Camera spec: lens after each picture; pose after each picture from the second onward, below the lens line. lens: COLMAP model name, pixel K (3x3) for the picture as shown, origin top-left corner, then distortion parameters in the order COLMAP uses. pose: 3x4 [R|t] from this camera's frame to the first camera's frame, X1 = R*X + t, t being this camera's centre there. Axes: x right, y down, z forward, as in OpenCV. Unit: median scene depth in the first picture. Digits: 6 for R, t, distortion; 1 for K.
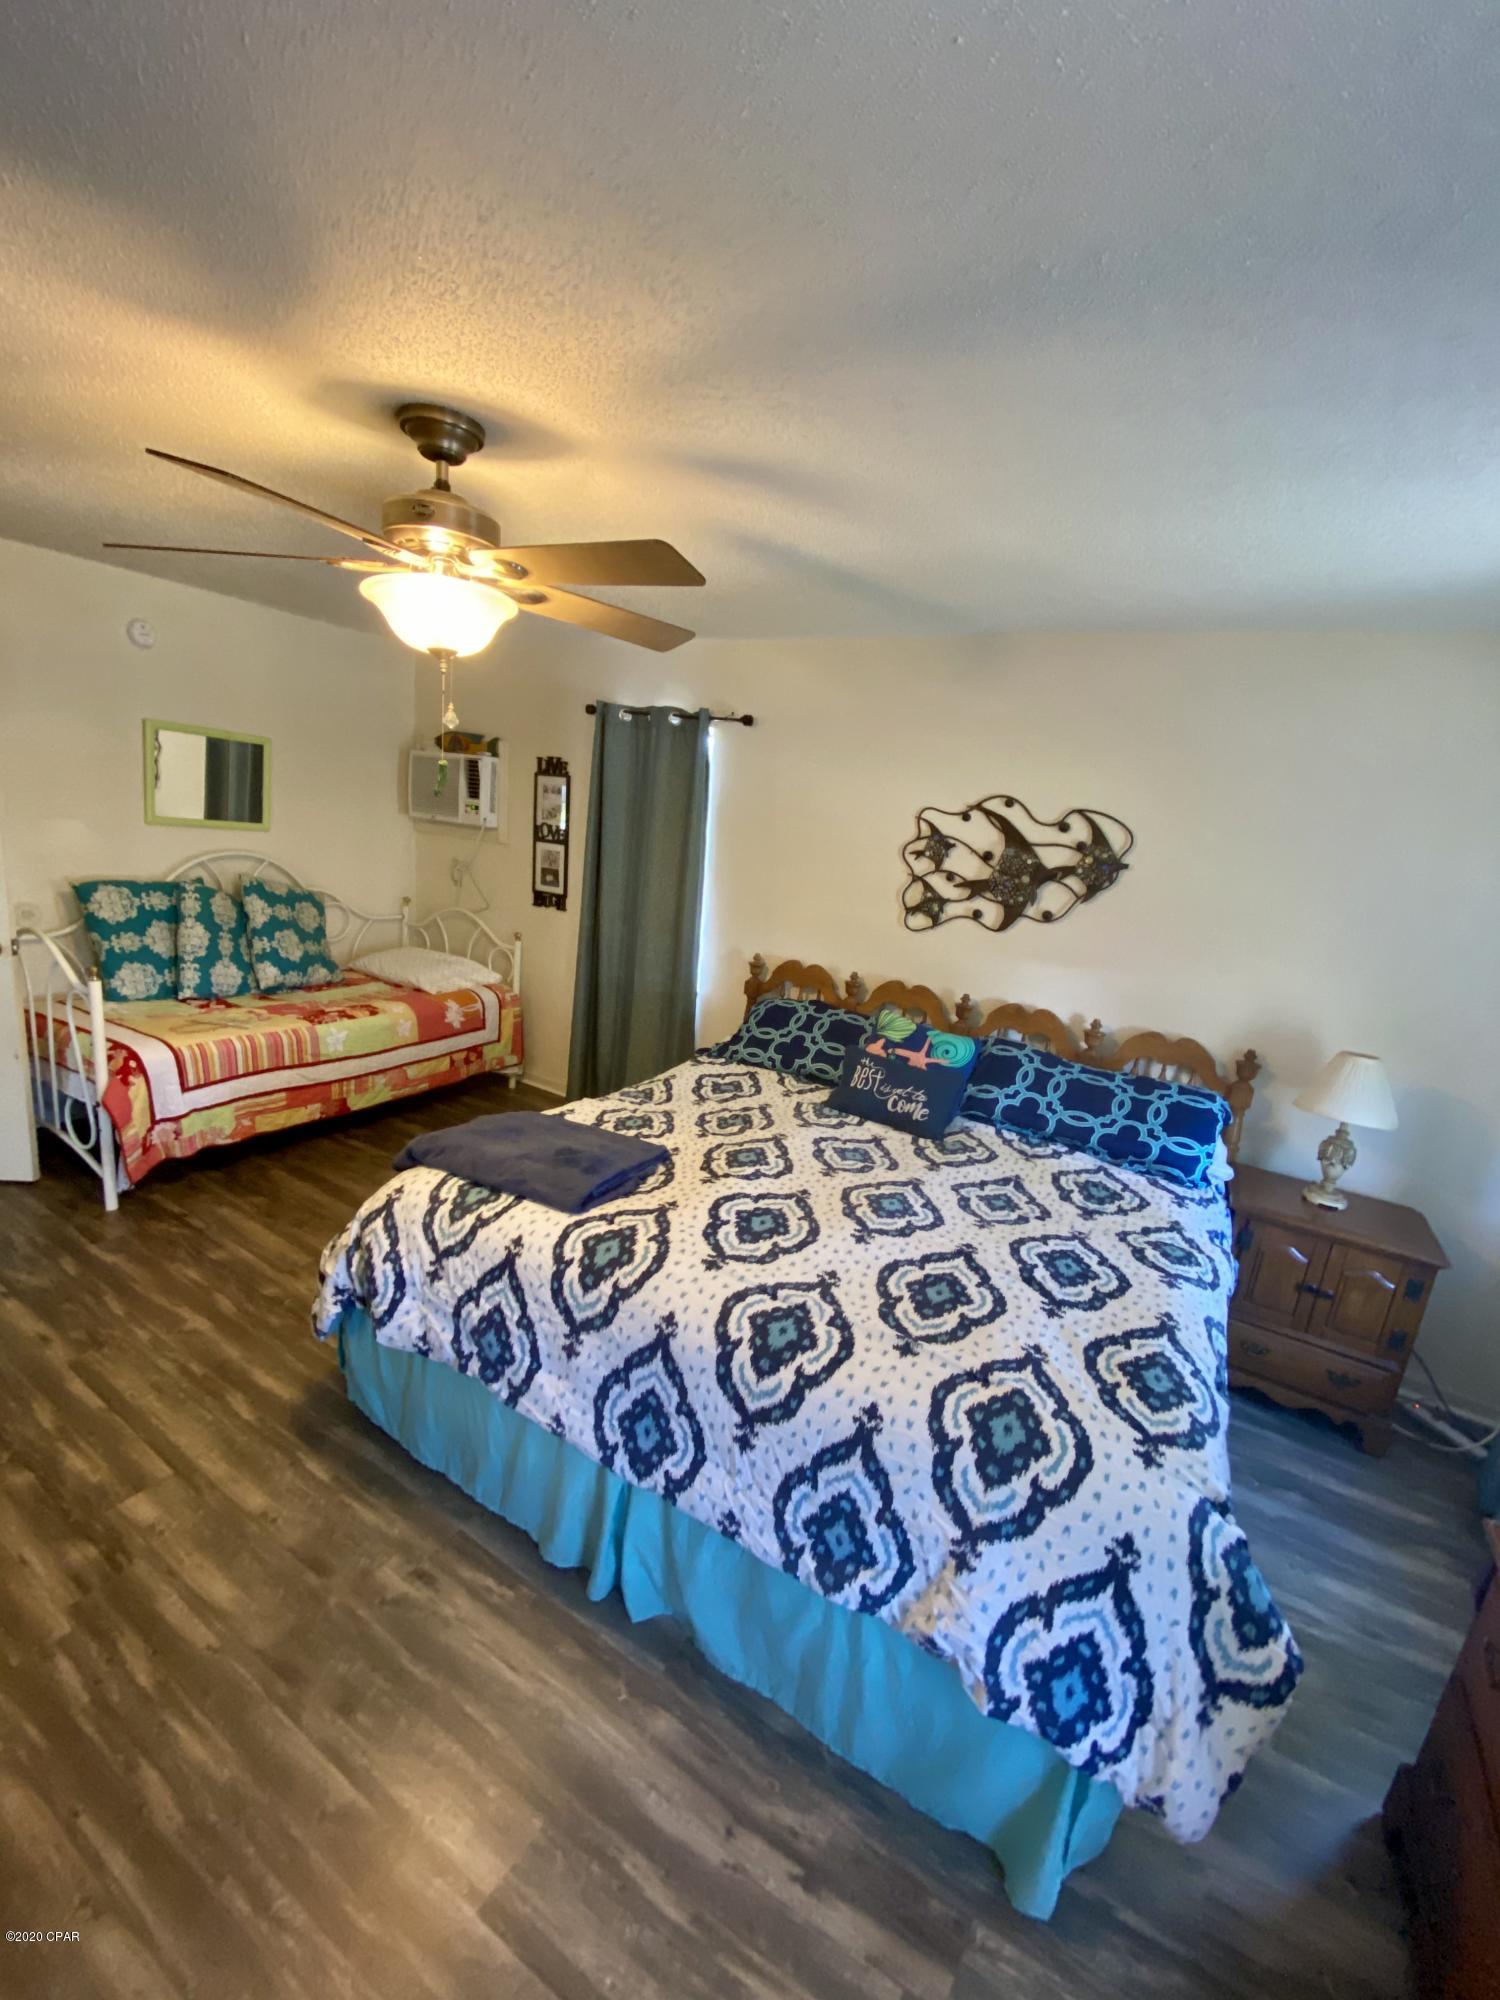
lens RADIAL K [[821.3, 0, 751.7], [0, 821.3, 999.0], [0, 0, 1]] dist [0.000586, -0.012152]
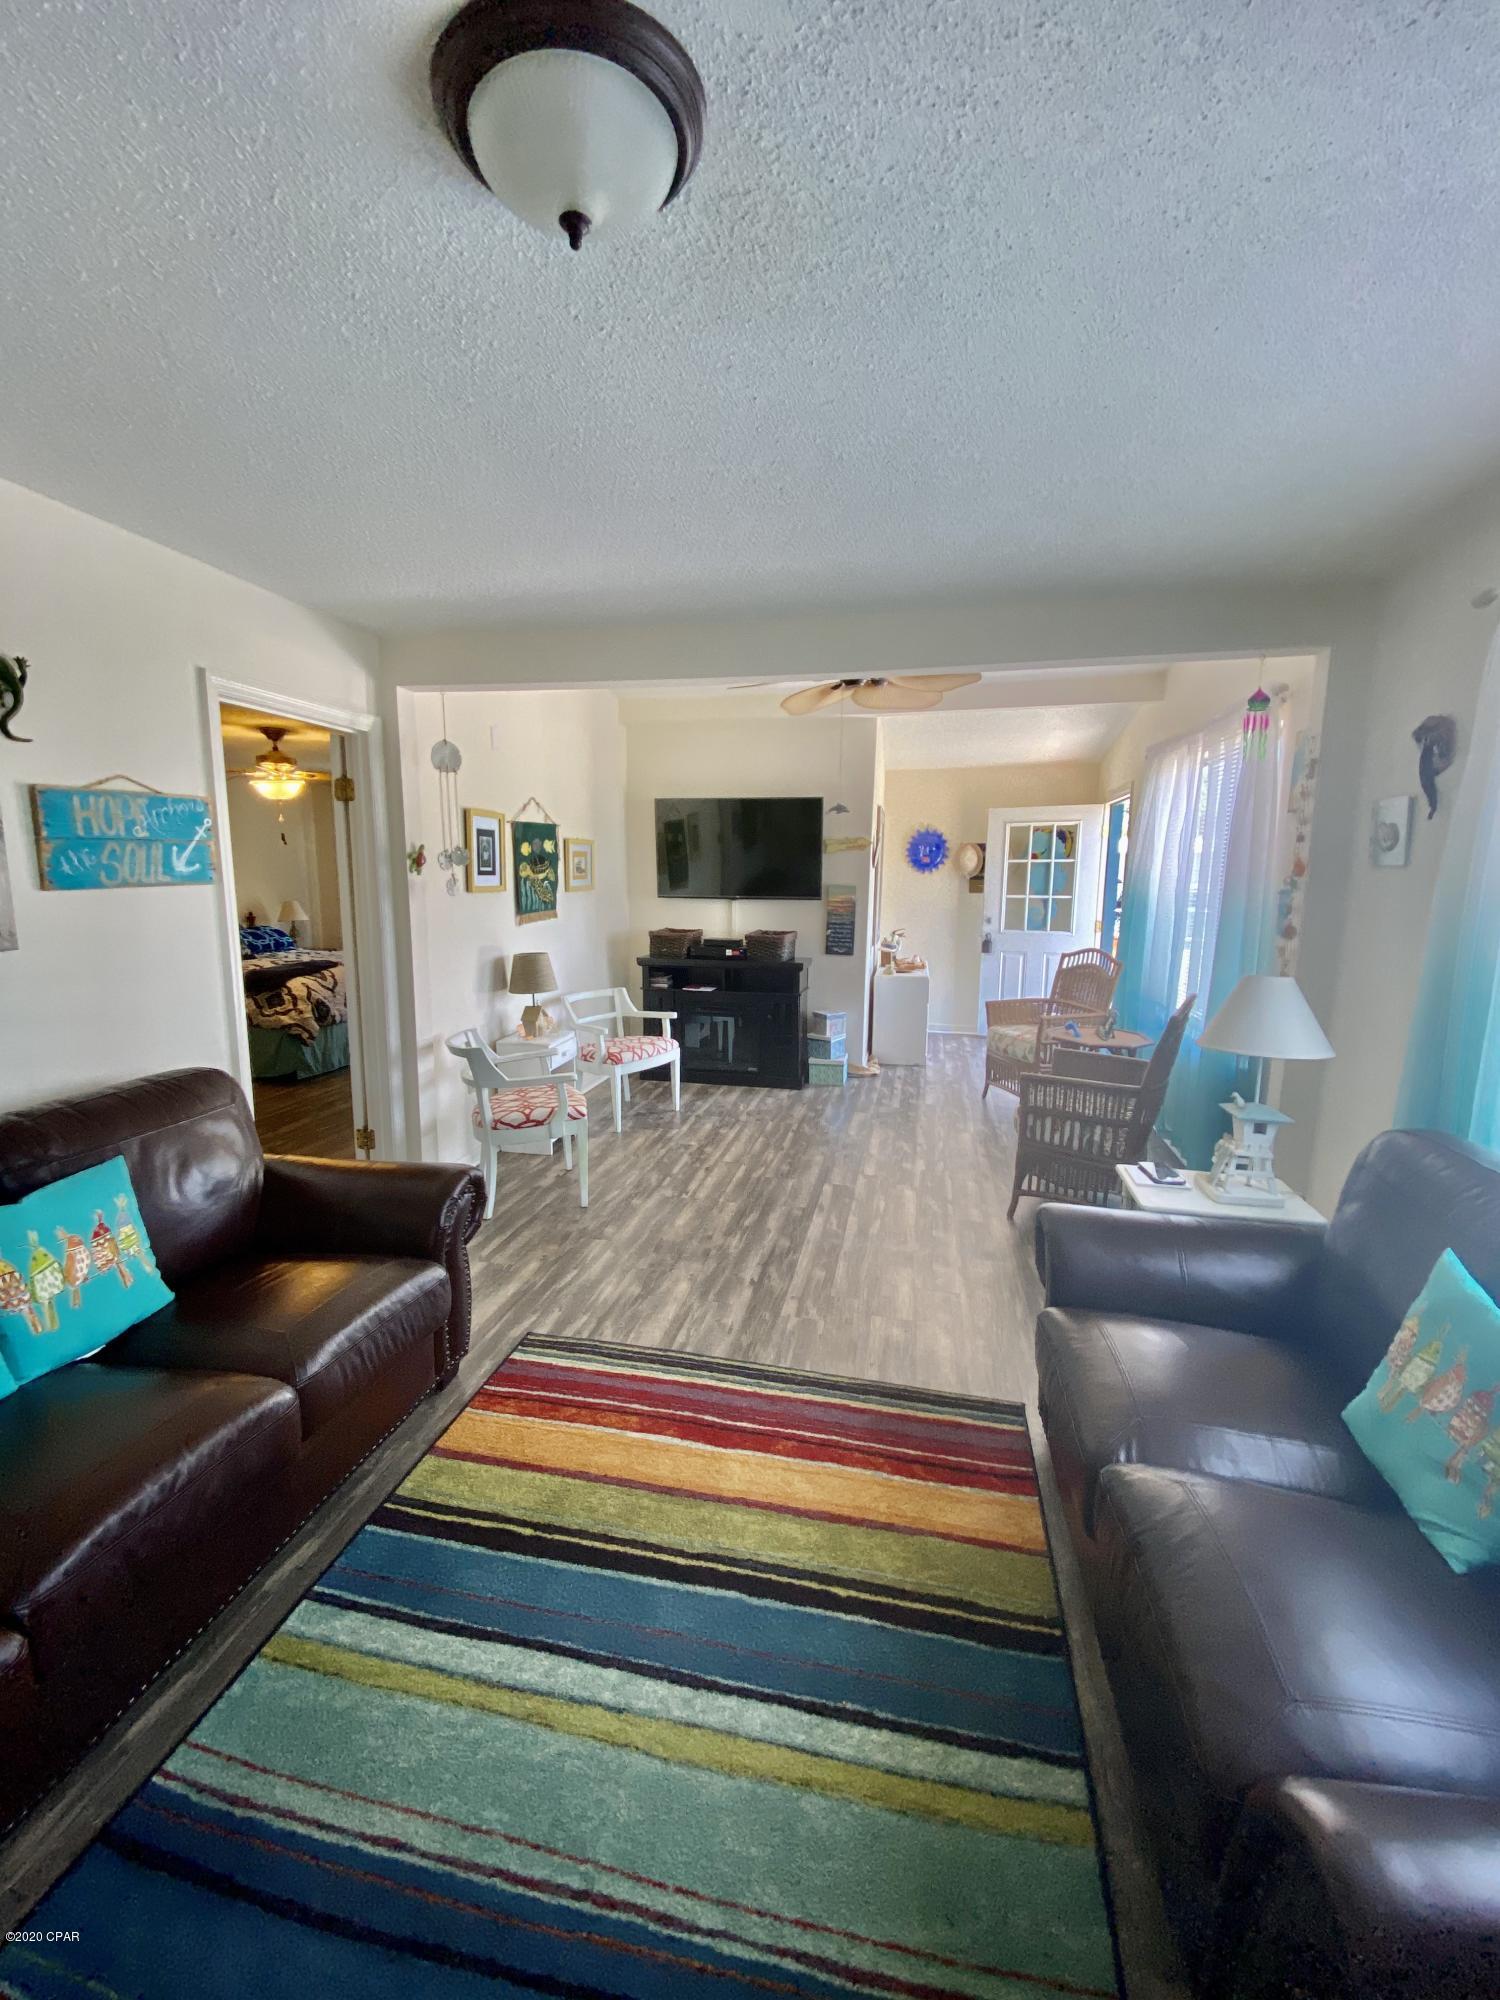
lens RADIAL K [[821.3, 0, 748.2], [0, 821.3, 1001.3], [0, 0, 1]] dist [0.000586, -0.012152]
pose [[-0.321490, -0.253540, 0.912339, -2.181310], [0.169120, 0.932622, 0.318771, -0.217885], [-0.931688, 0.256776, -0.256949, 0.200161]]
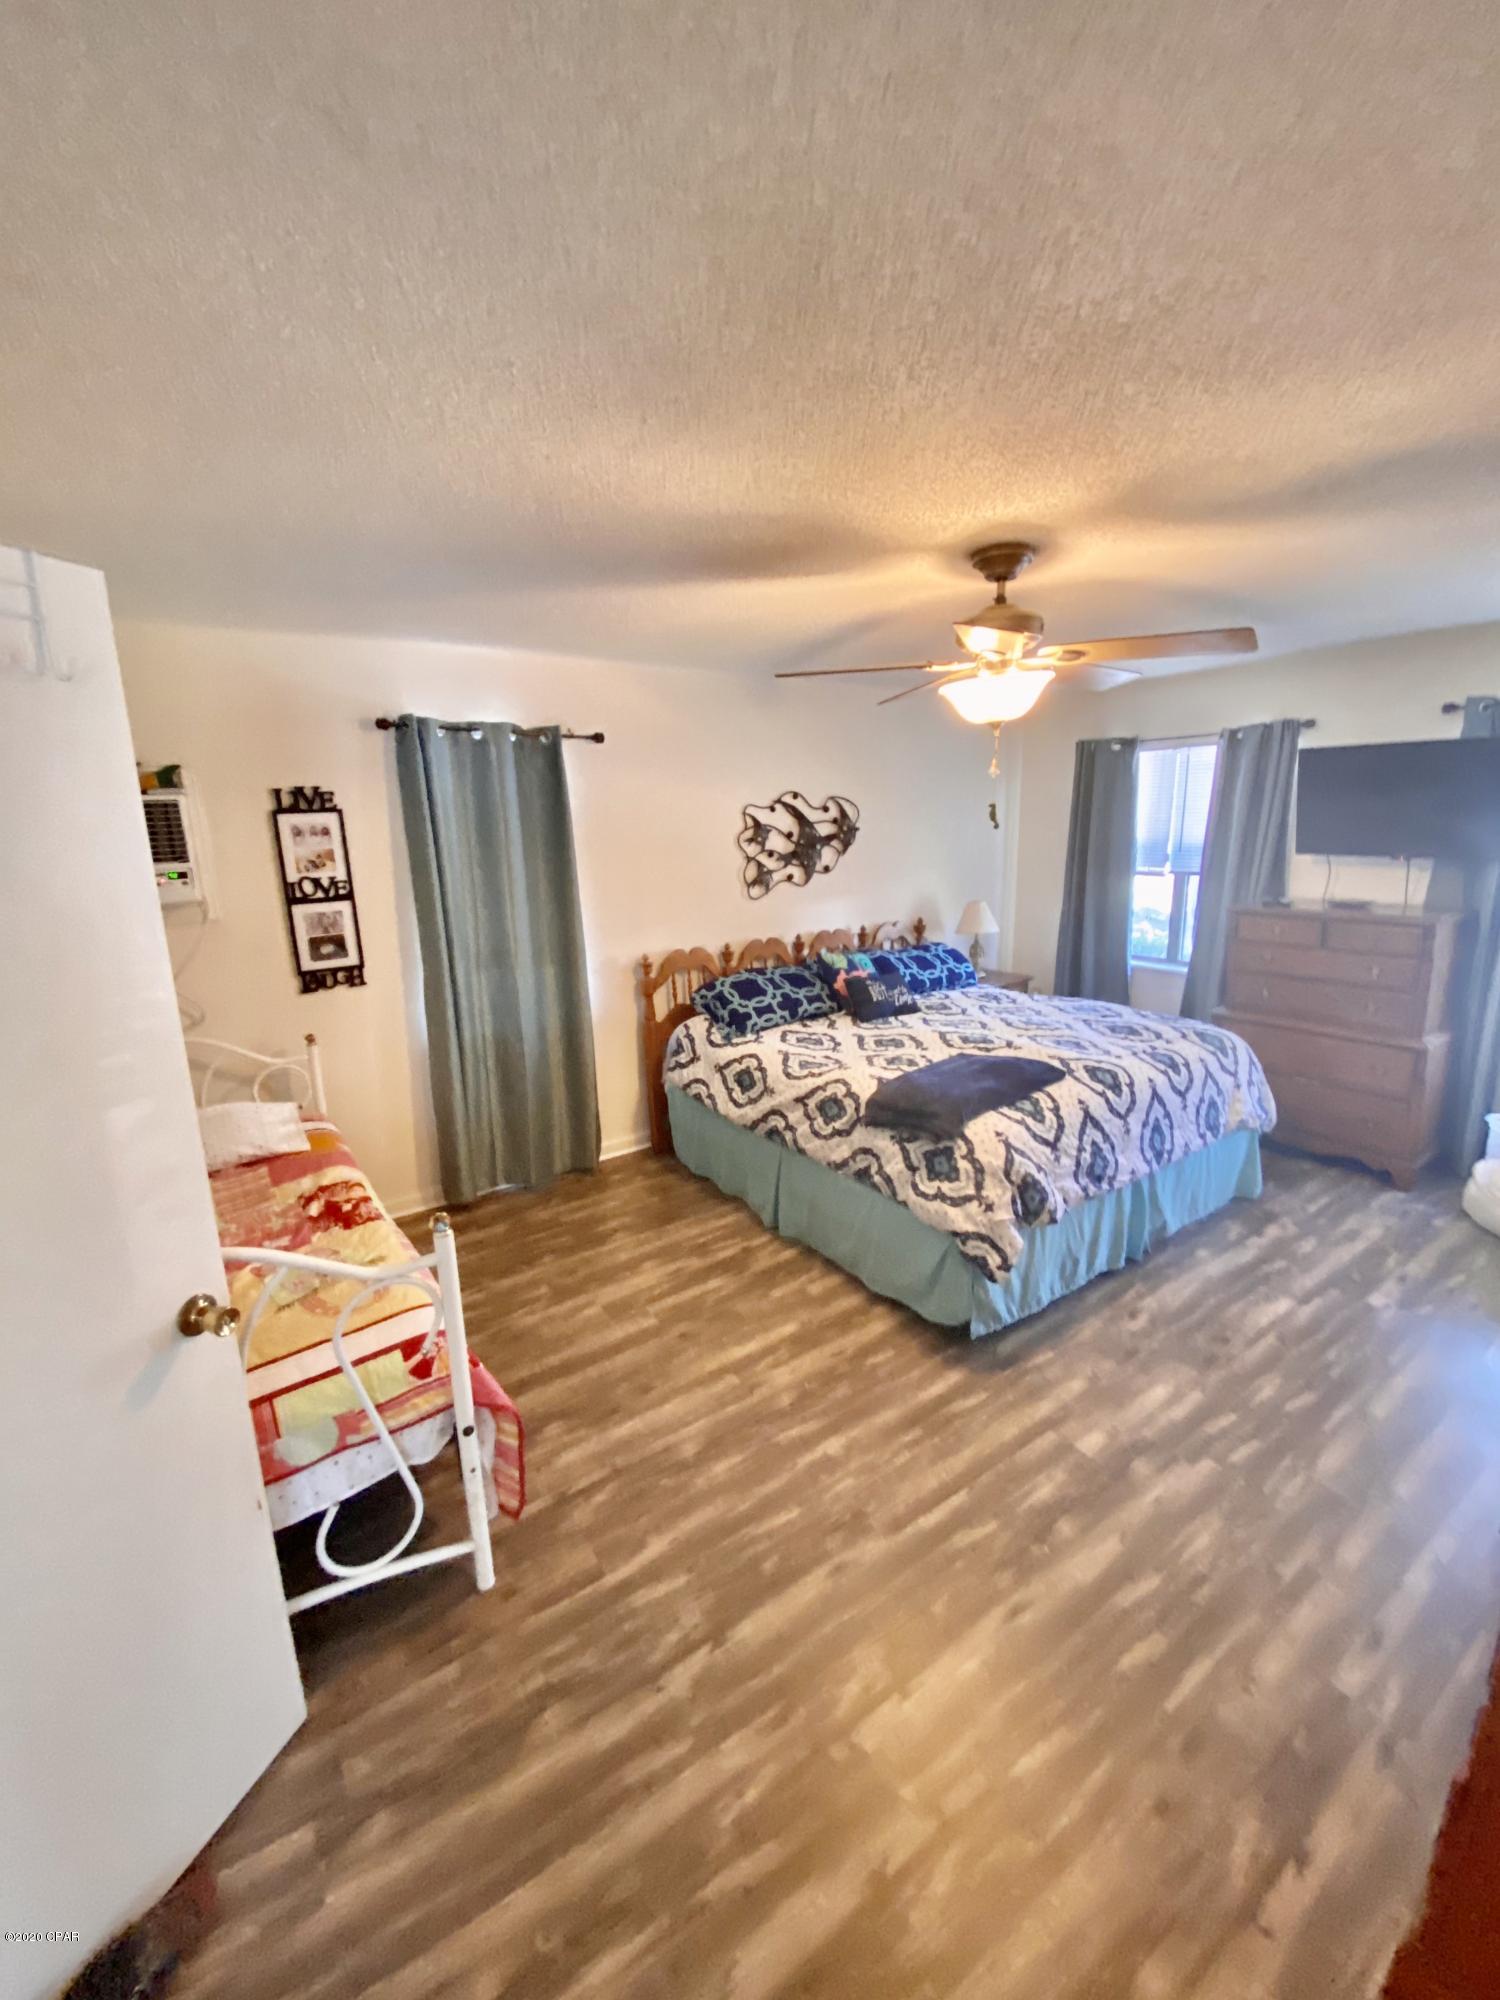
lens RADIAL K [[821.3, 0, 754.4], [0, 821.3, 1000.1], [0, 0, 1]] dist [0.000586, -0.012152]
pose [[0.398954, -0.300627, 0.866290, -1.023421], [0.266980, 0.941883, 0.203907, -0.207498], [-0.877244, 0.149933, 0.456030, 0.448530]]
